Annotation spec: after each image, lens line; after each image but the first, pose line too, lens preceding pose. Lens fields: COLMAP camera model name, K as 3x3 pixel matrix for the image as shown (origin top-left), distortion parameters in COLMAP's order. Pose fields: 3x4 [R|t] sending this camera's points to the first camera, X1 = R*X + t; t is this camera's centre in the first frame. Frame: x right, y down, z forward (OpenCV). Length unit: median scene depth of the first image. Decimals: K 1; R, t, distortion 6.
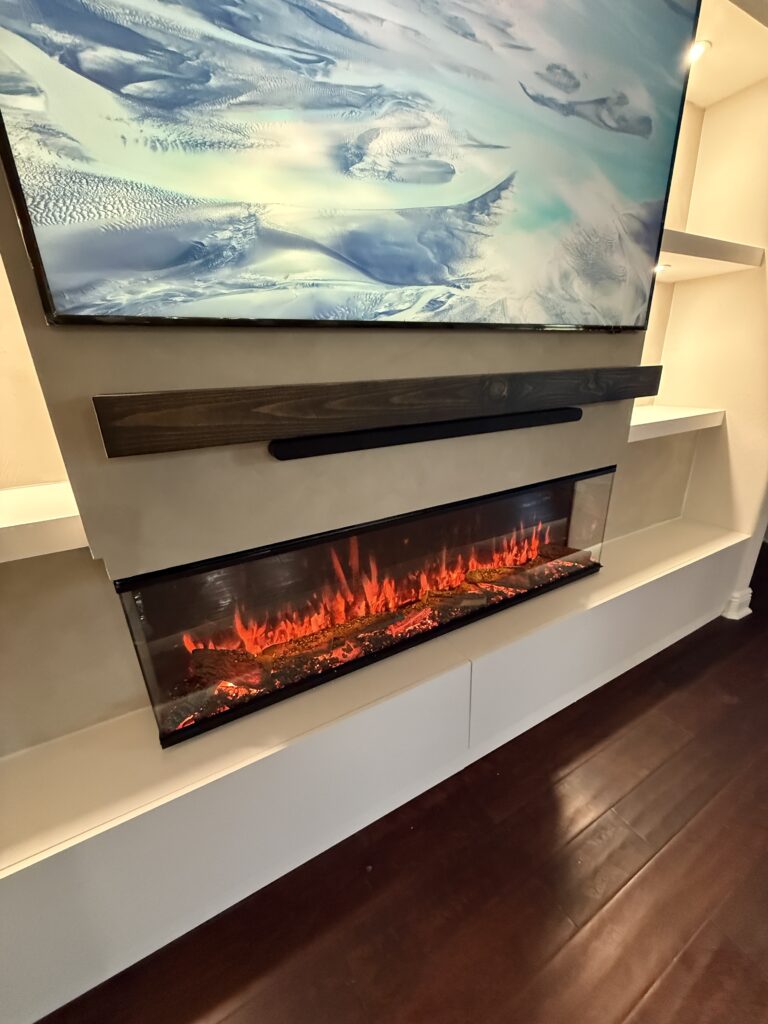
lens RADIAL K [[410.2, 0, 384.2], [0, 410.2, 508.4], [0, 0, 1]] dist [-0.000245, -0.000198]
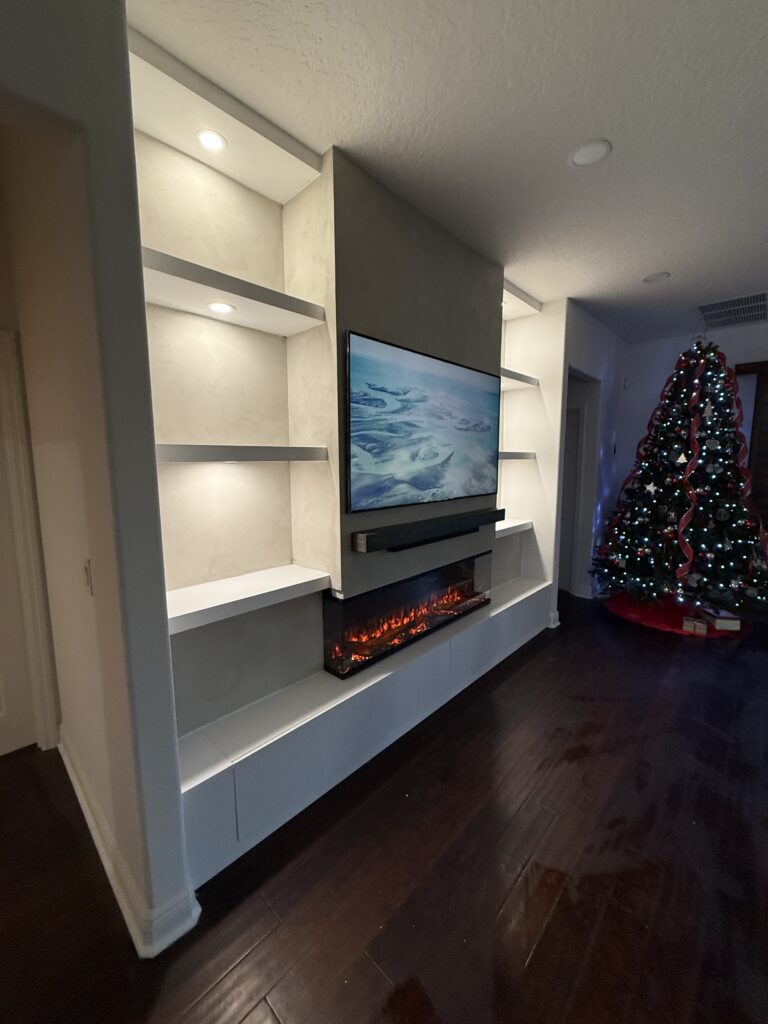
lens RADIAL K [[410.2, 0, 383.9], [0, 410.2, 514.3], [0, 0, 1]] dist [-0.000245, -0.000198]
pose [[0.951675, -0.014728, 0.306755, -1.029075], [0.079617, 0.976531, -0.200120, 0.159418], [-0.296608, 0.214872, 0.930513, -1.427472]]
